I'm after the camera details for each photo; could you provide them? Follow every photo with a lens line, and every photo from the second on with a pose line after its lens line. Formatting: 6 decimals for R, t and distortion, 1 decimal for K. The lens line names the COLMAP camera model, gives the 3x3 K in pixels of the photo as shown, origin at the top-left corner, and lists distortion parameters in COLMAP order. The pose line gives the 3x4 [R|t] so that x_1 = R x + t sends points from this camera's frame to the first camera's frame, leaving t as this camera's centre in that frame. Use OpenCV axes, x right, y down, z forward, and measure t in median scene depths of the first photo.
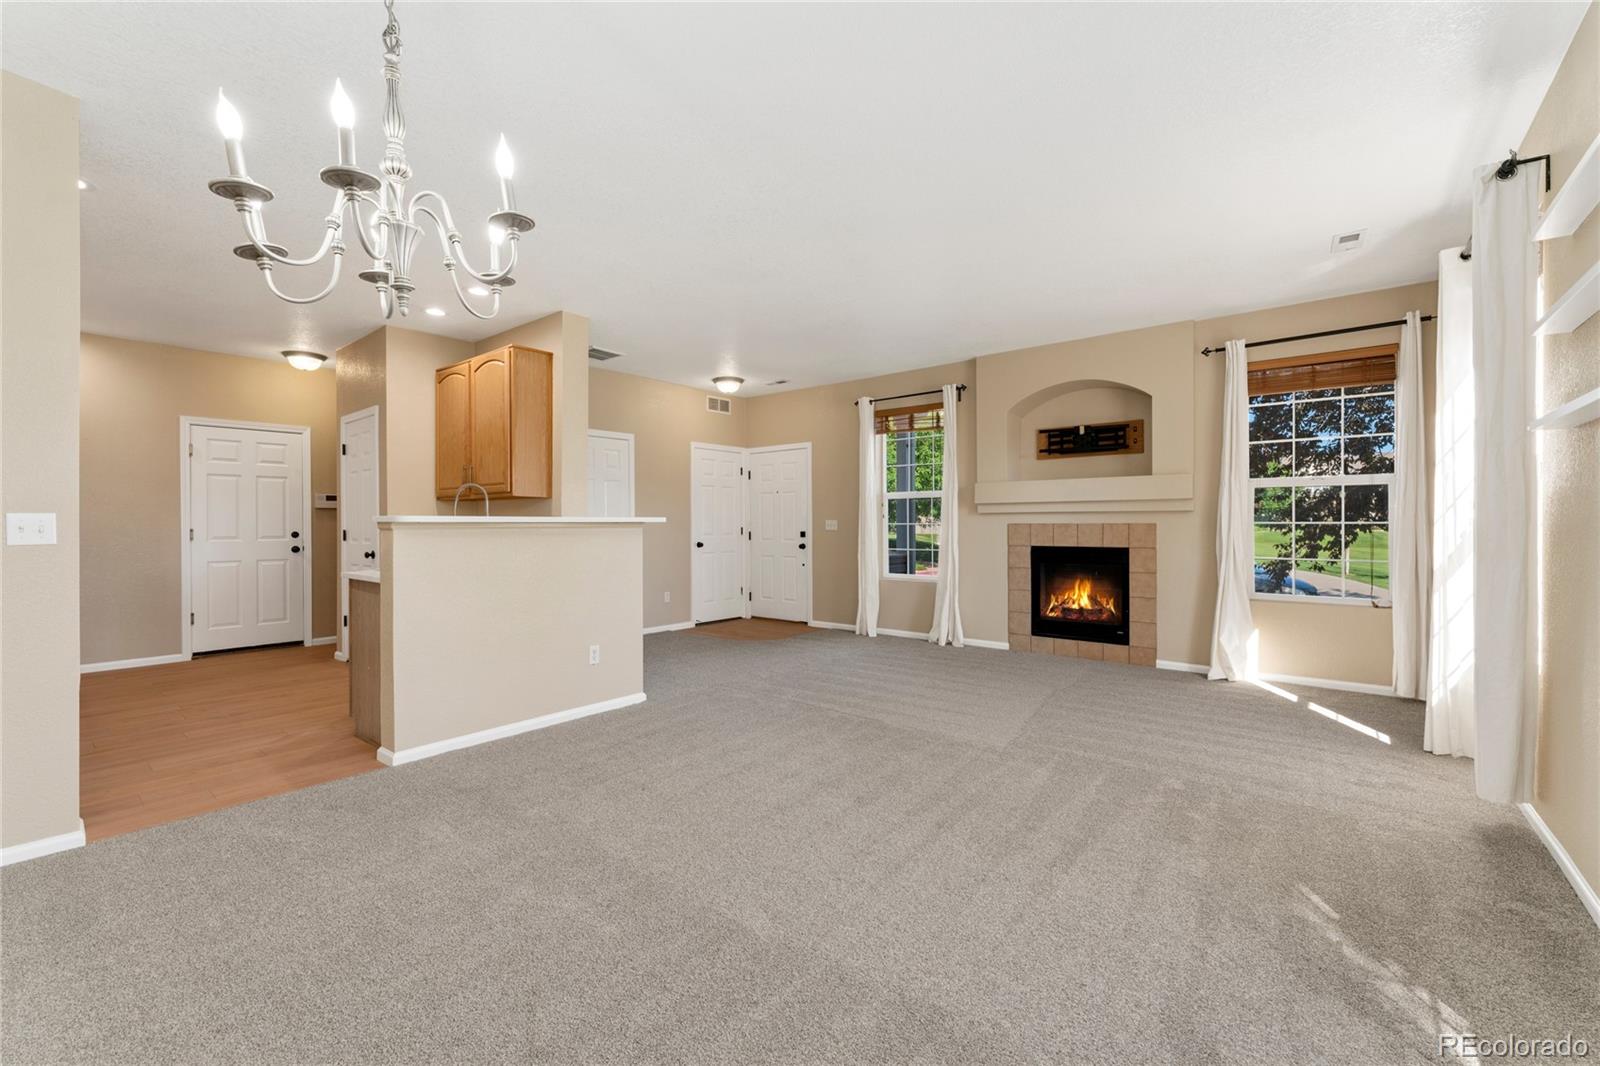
lens RADIAL K [[653.7, 0, 803.3], [0, 653.7, 525.6], [0, 0, 1]] dist [-0.002049, 0.001751]
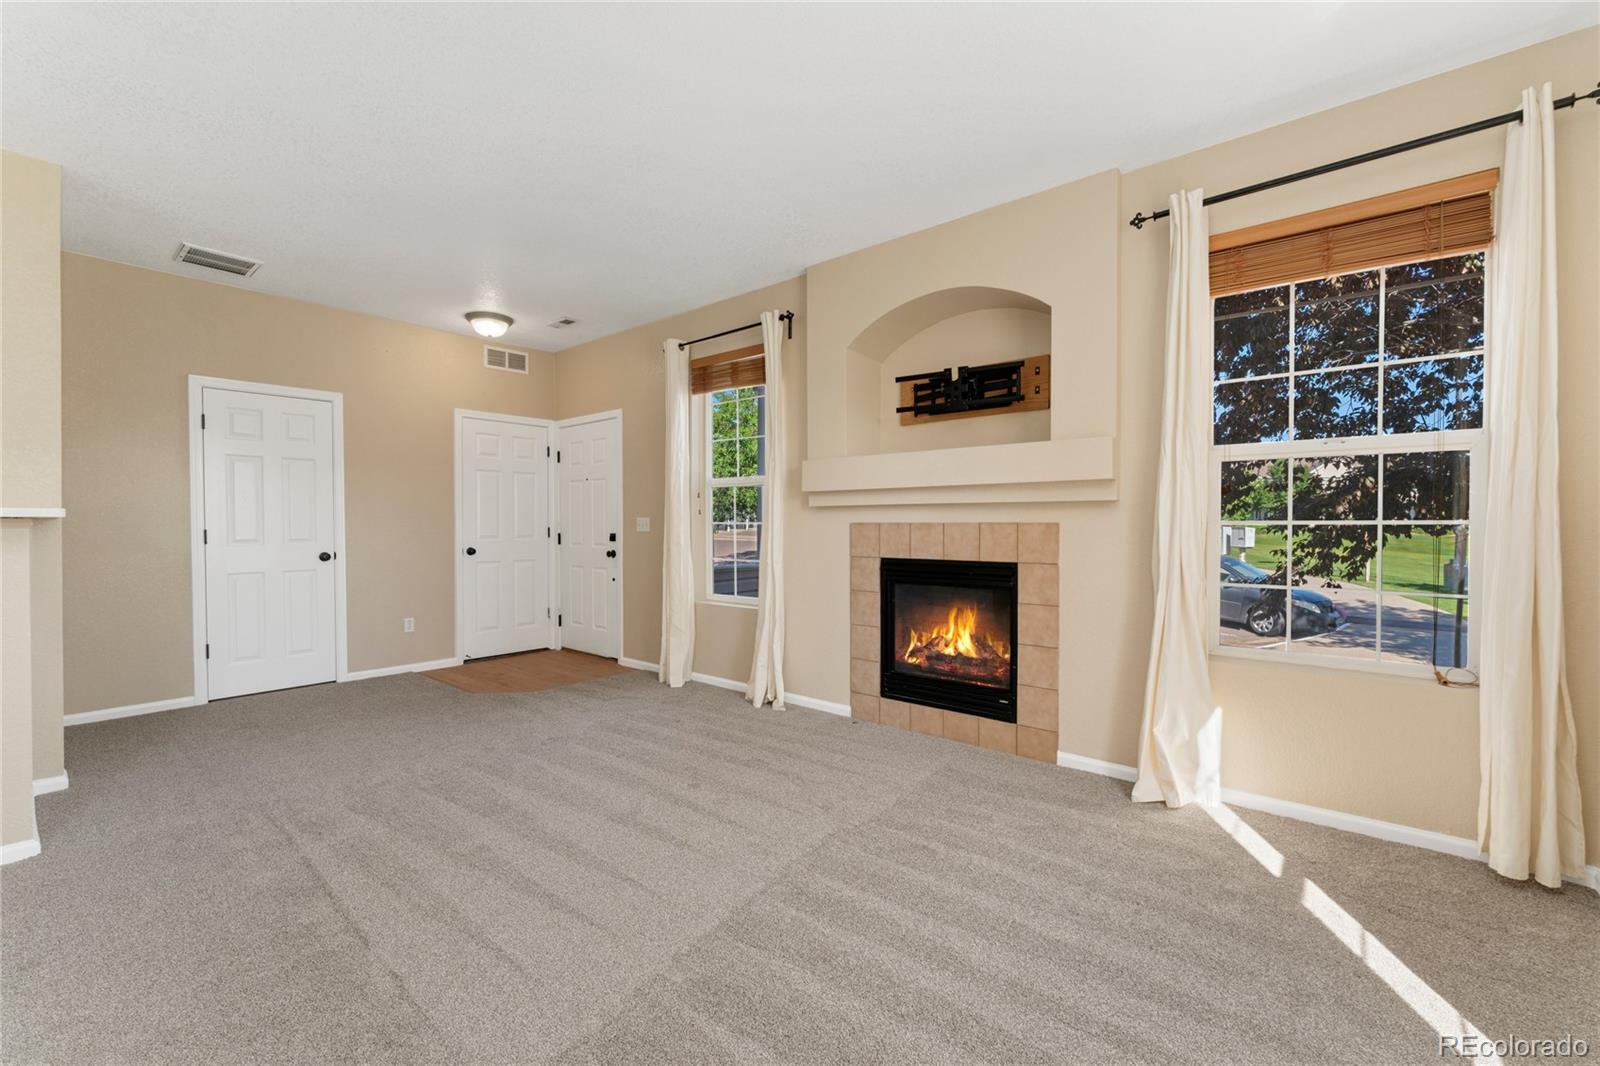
lens RADIAL K [[653.7, 0, 801.4], [0, 653.7, 533.2], [0, 0, 1]] dist [-0.002049, 0.001751]
pose [[0.999868, 0.002867, -0.015986, 0.279563], [-0.002695, 0.999938, 0.010825, 0.000320], [0.016016, -0.010781, 0.999814, 0.354783]]
